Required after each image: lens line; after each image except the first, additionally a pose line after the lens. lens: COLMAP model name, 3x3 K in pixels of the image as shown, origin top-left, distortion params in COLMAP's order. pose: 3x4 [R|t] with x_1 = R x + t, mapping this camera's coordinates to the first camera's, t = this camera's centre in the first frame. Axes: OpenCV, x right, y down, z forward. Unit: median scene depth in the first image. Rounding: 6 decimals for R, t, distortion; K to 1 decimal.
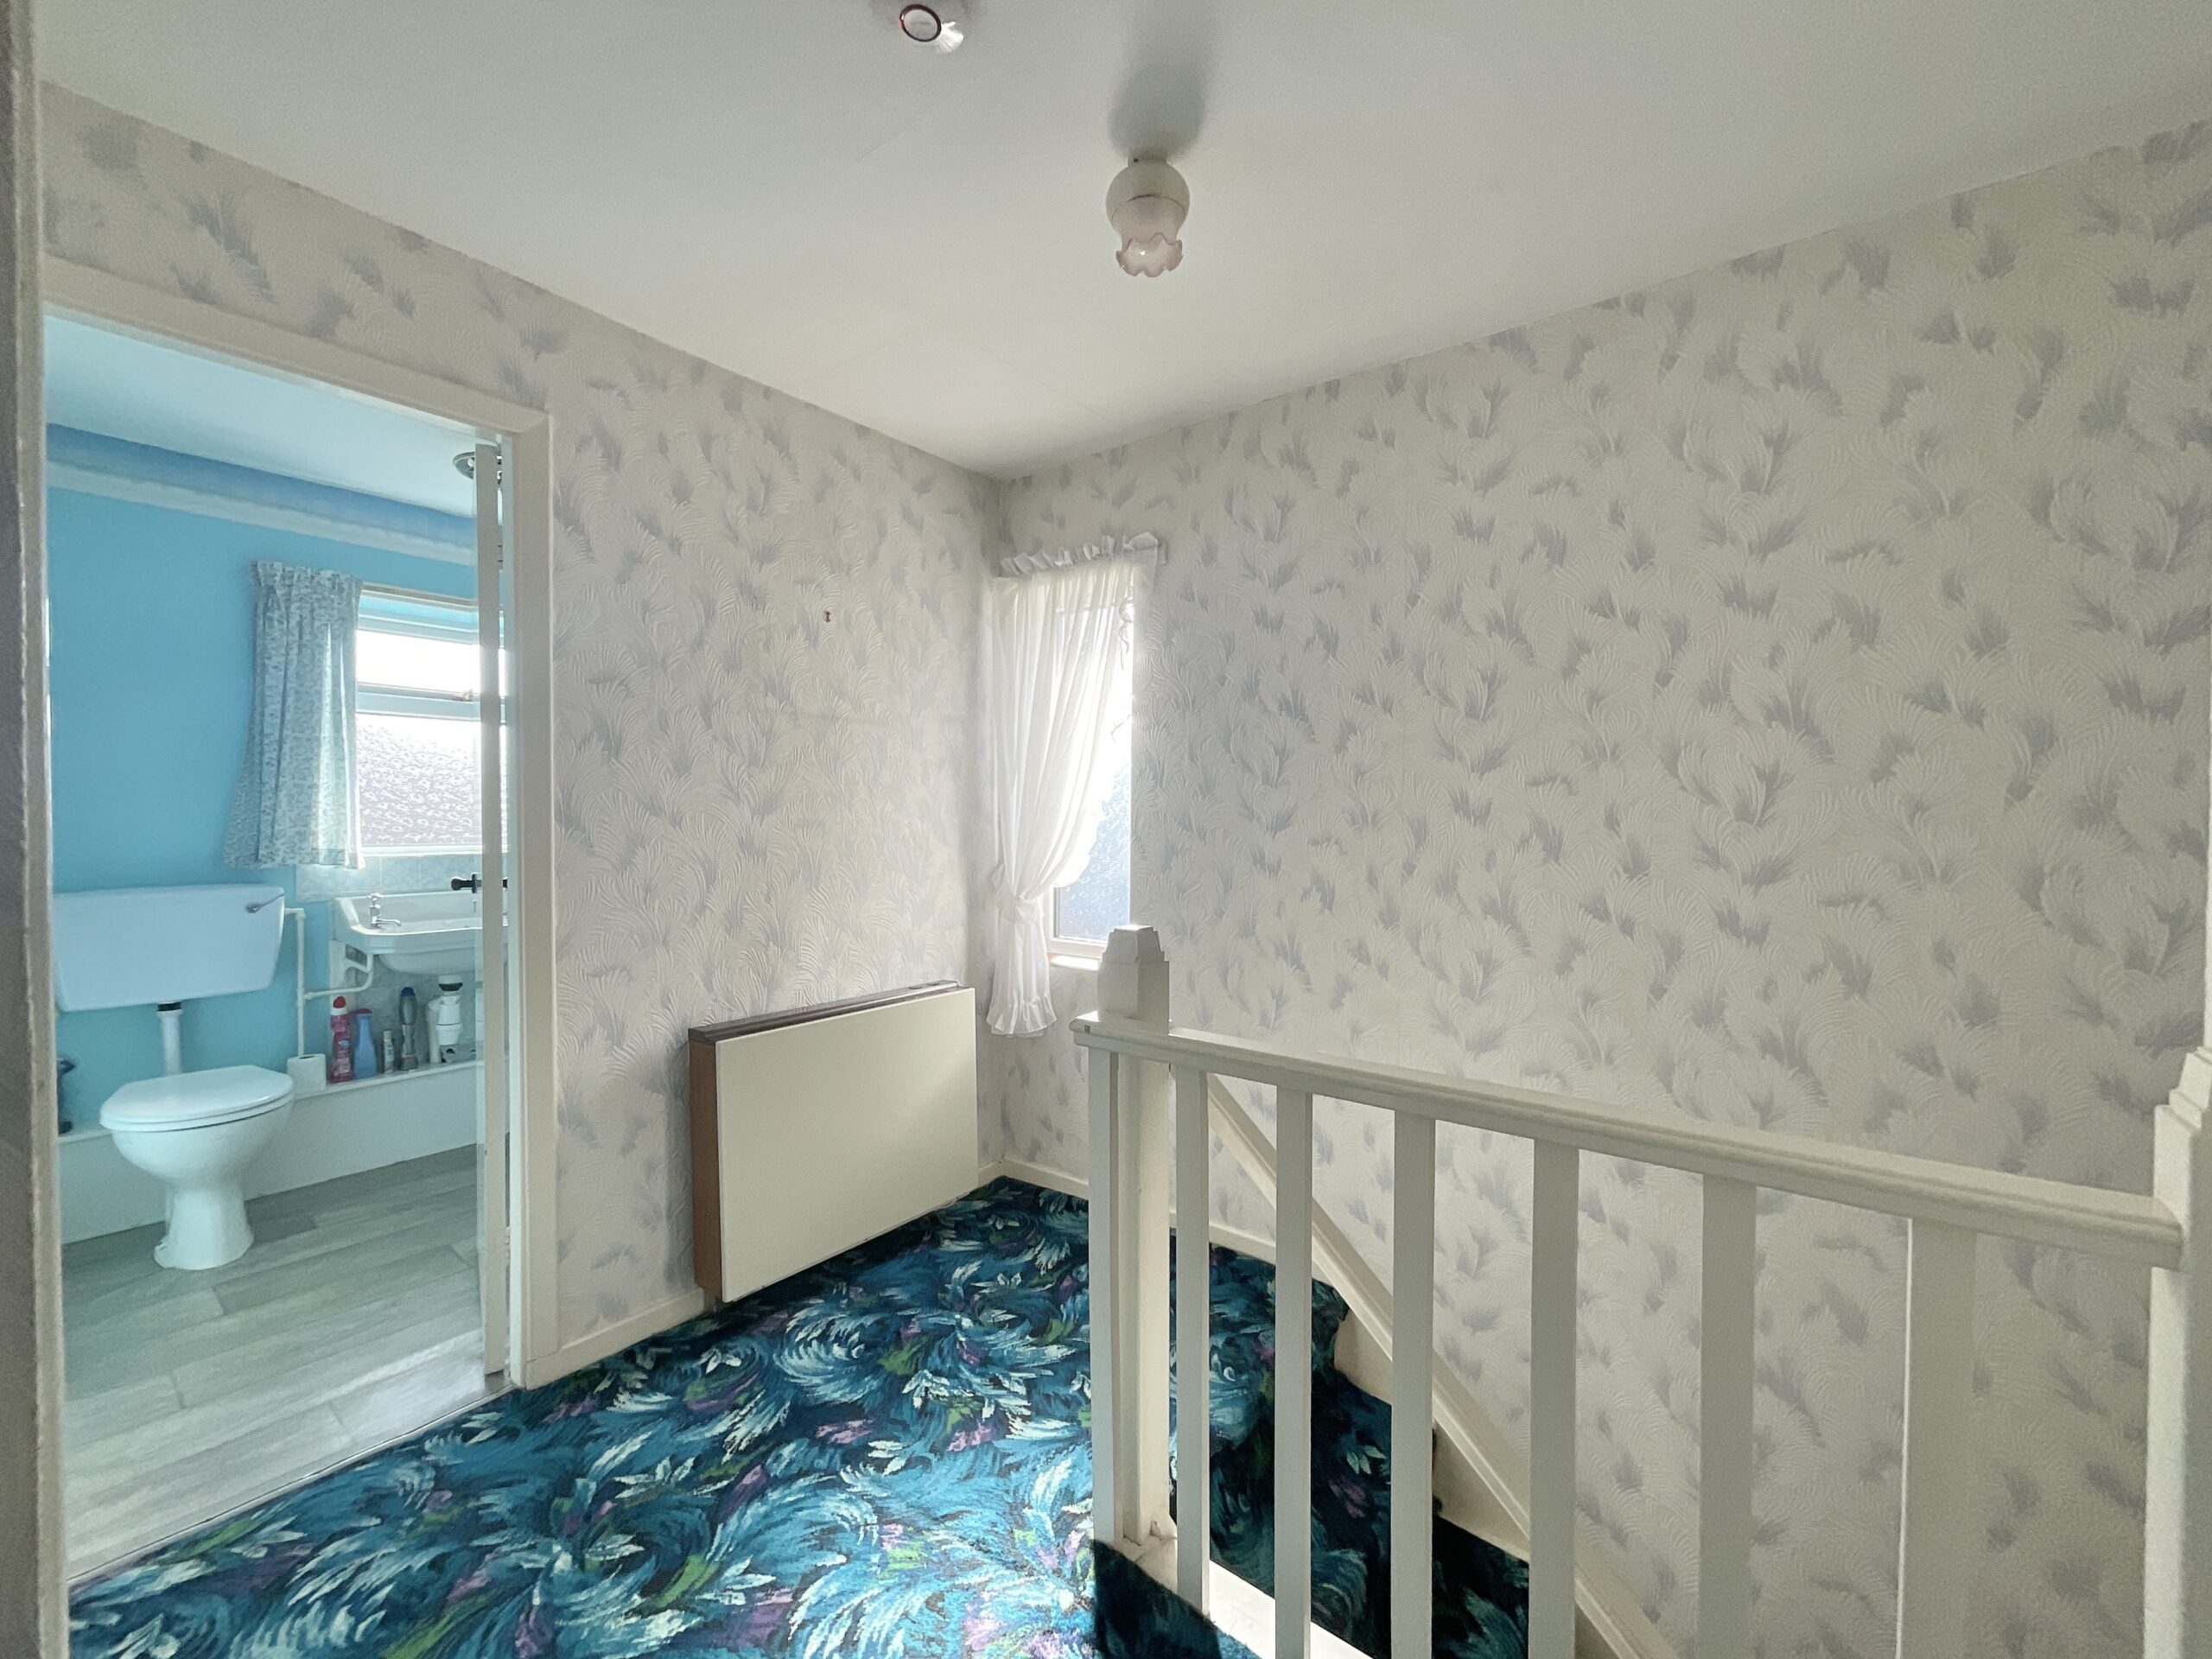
lens RADIAL K [[892.2, 0, 1110.1], [0, 892.2, 839.7], [0, 0, 1]] dist [0.009359, 0.000181]
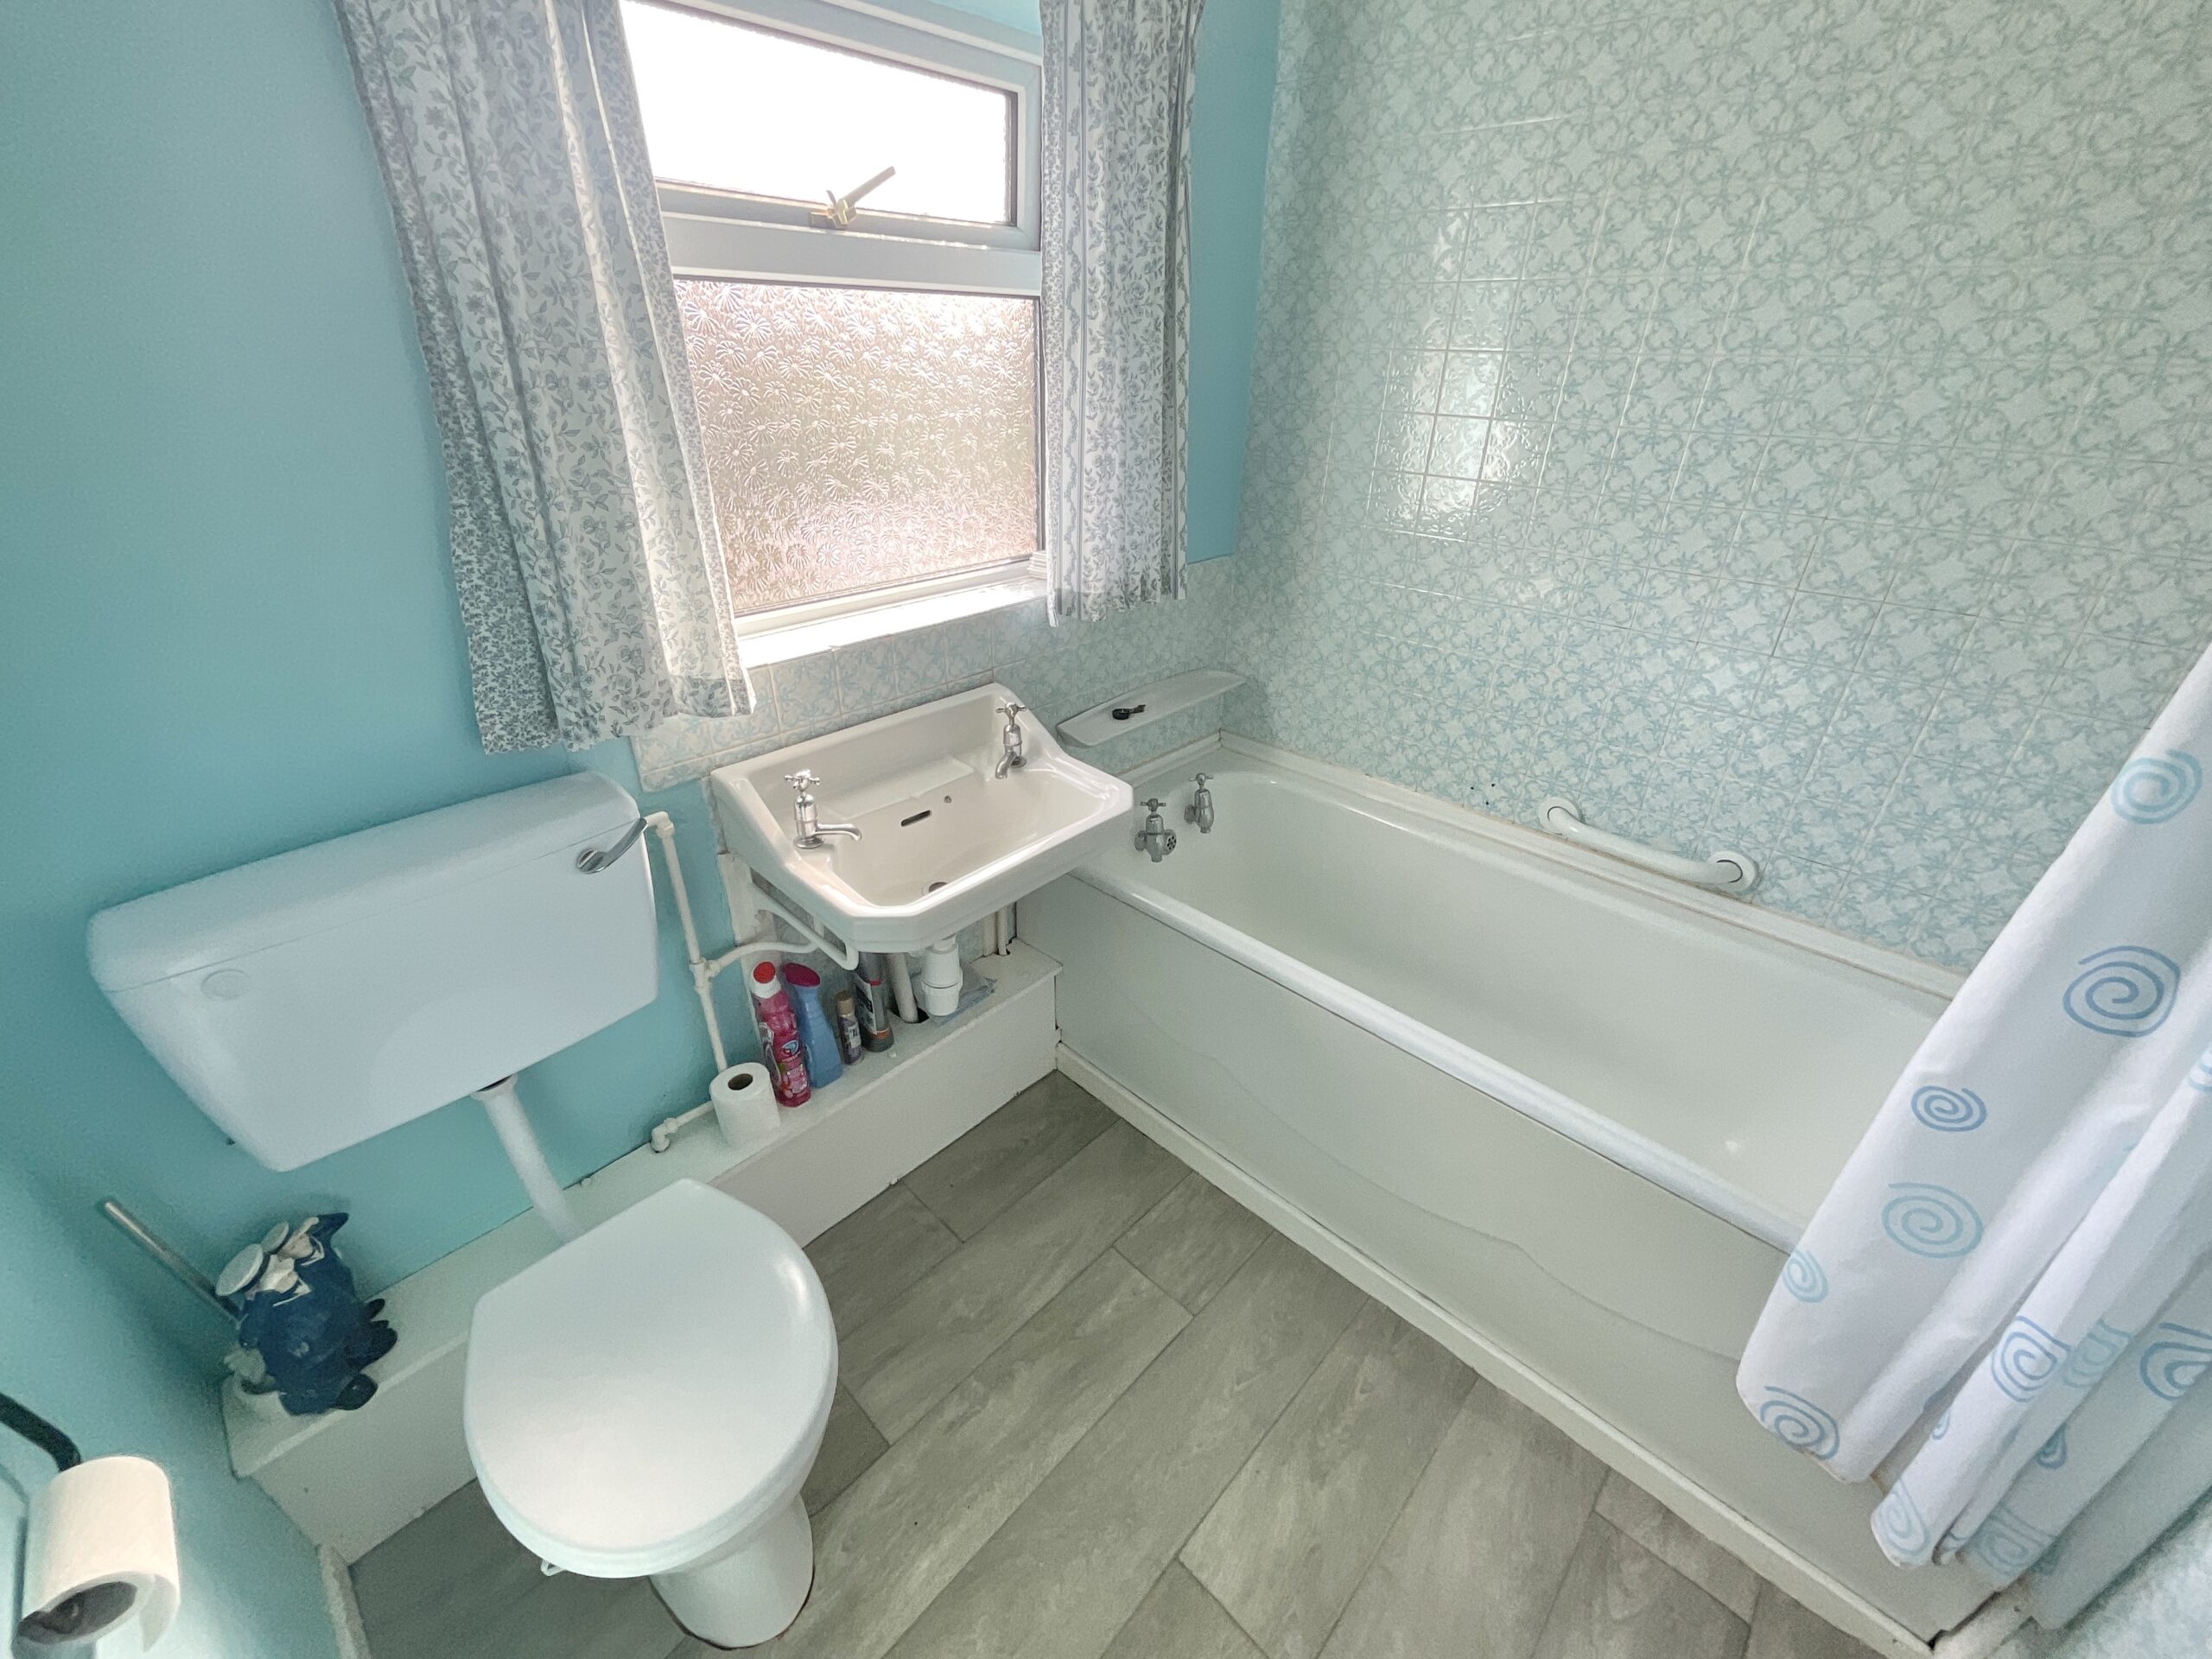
lens RADIAL K [[892.2, 0, 1095.0], [0, 892.2, 820.9], [0, 0, 1]] dist [0.009359, 0.000181]
pose [[0.995574, 0.049803, -0.079699, -0.653196], [-0.008293, 0.891287, 0.453364, -0.117726], [0.093613, -0.450697, 0.887755, 0.629760]]
